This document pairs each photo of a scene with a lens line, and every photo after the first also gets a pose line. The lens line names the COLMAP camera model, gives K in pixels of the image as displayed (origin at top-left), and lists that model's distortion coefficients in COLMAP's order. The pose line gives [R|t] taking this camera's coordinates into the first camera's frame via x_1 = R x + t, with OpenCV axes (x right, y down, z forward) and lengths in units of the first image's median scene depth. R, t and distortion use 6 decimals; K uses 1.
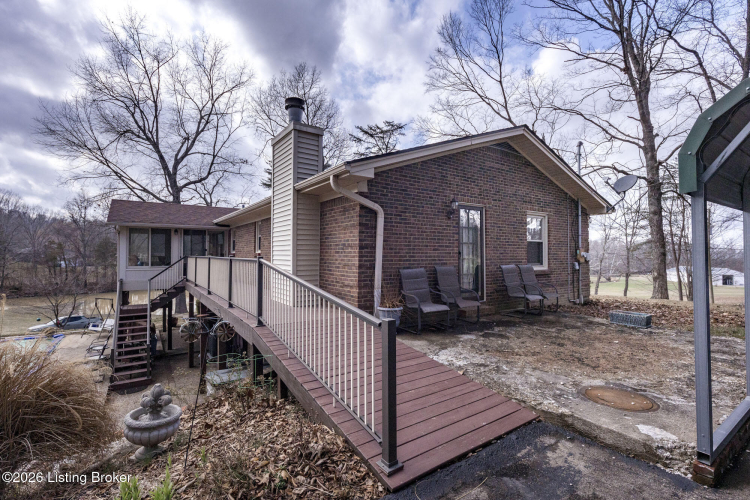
lens RADIAL K [[343.5, 0, 373.5], [0, 343.5, 252.1], [0, 0, 1]] dist [0.006187, -0.000363]
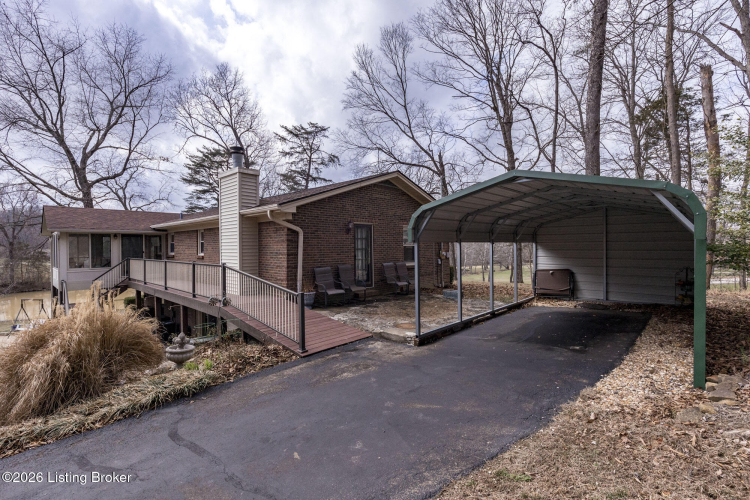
lens RADIAL K [[343.5, 0, 376.2], [0, 343.5, 251.6], [0, 0, 1]] dist [0.006187, -0.000363]
pose [[0.976410, -0.013732, 0.215486, 0.004946], [0.009607, 0.999750, 0.020179, -0.015632], [-0.215710, -0.017632, 0.976298, -0.169000]]
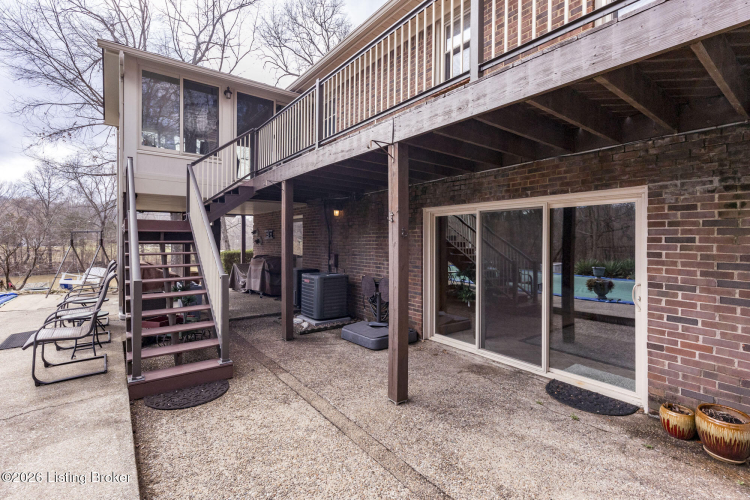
lens RADIAL K [[343.5, 0, 363.3], [0, 343.5, 244.7], [0, 0, 1]] dist [0.006187, -0.000363]
pose [[0.999137, 0.005567, 0.041166, -0.241984], [-0.006125, 0.999891, 0.013433, 0.106667], [-0.041087, -0.013674, 0.999062, 0.286272]]
